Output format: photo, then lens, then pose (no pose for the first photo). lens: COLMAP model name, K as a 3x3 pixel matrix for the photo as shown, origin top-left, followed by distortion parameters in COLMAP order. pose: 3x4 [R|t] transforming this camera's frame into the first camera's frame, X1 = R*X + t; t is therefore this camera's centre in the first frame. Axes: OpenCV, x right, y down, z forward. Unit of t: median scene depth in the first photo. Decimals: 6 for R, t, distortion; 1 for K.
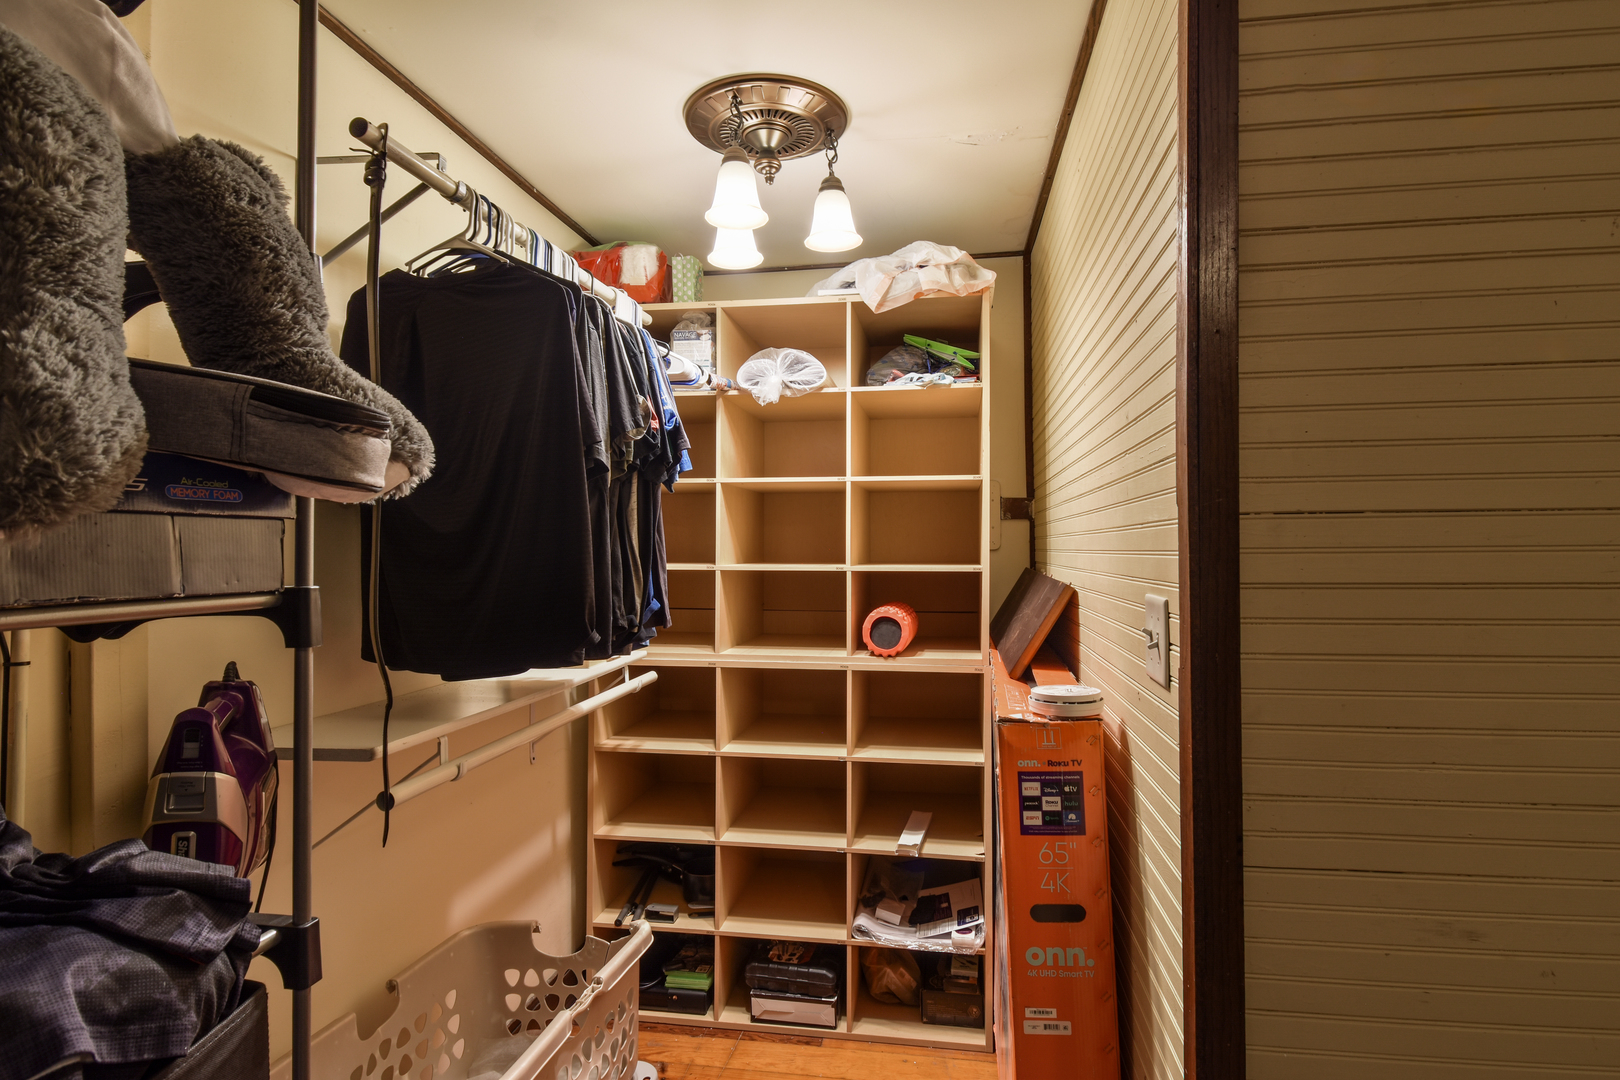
lens RADIAL K [[899.4, 0, 810.2], [0, 899.4, 532.8], [0, 0, 1]] dist [0.026603, -0.025800]
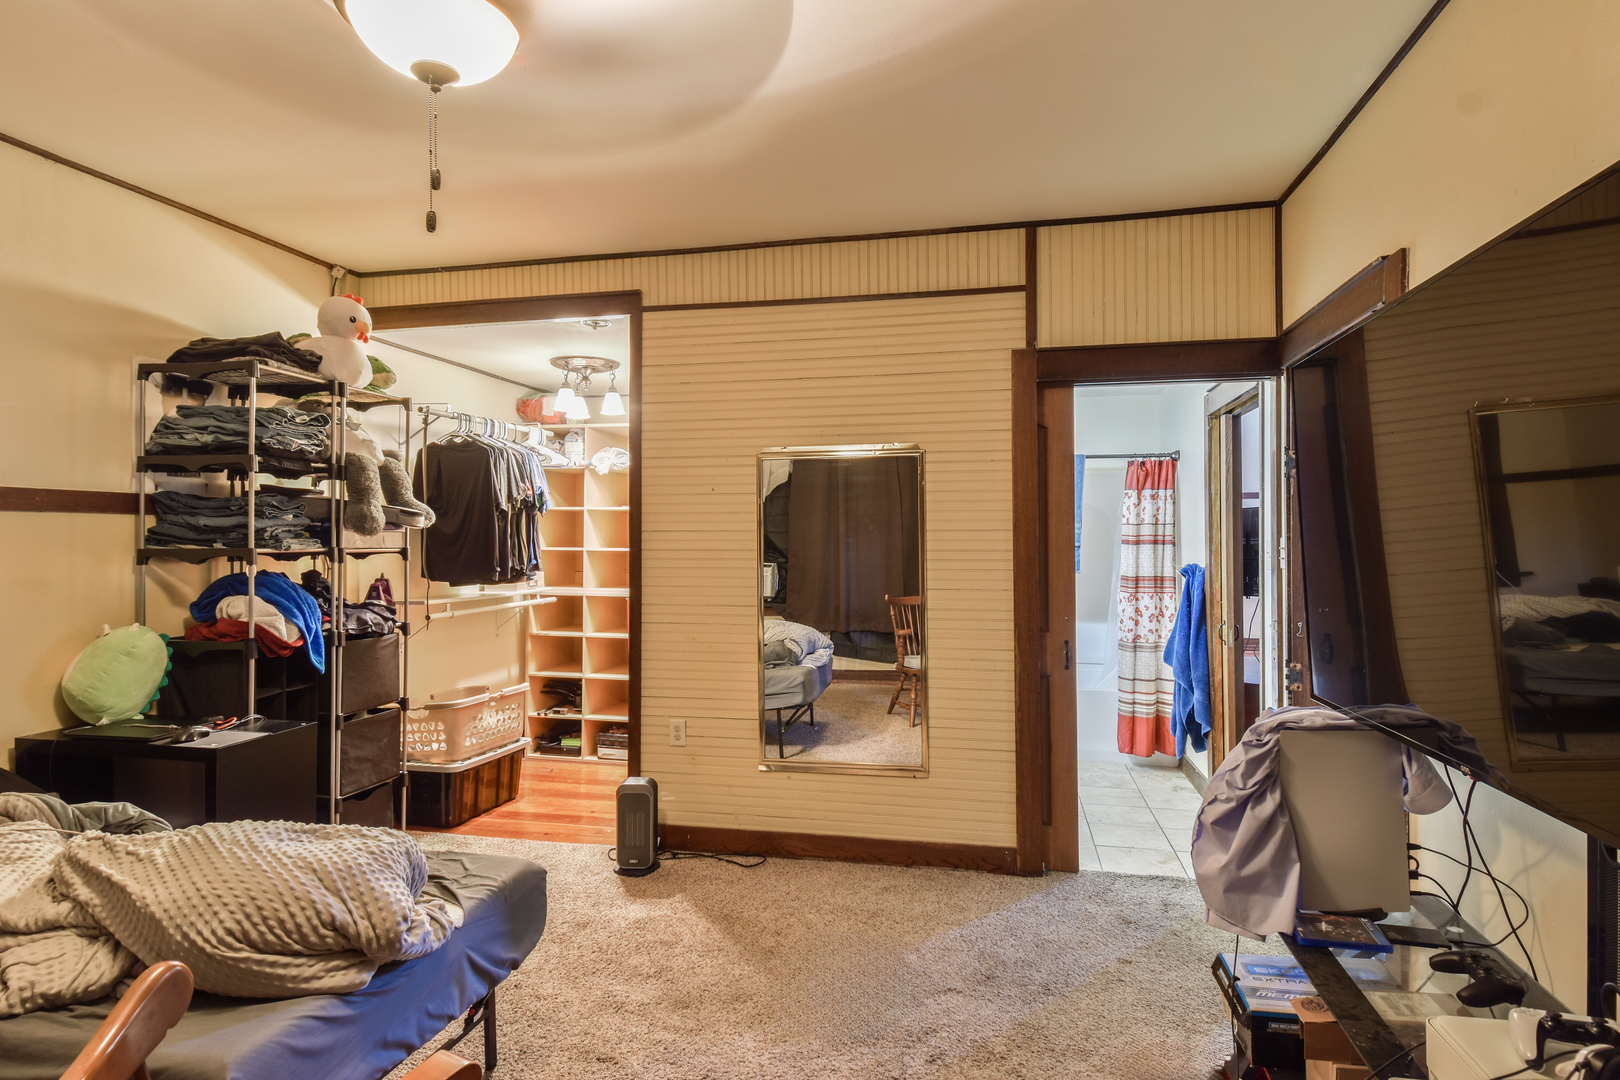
lens RADIAL K [[899.4, 0, 810.2], [0, 899.4, 532.8], [0, 0, 1]] dist [0.026603, -0.025800]
pose [[0.997929, 0.006060, -0.064041, 0.917883], [-0.005657, 0.999963, 0.006463, -0.027539], [0.064078, -0.006087, 0.997926, -1.778479]]
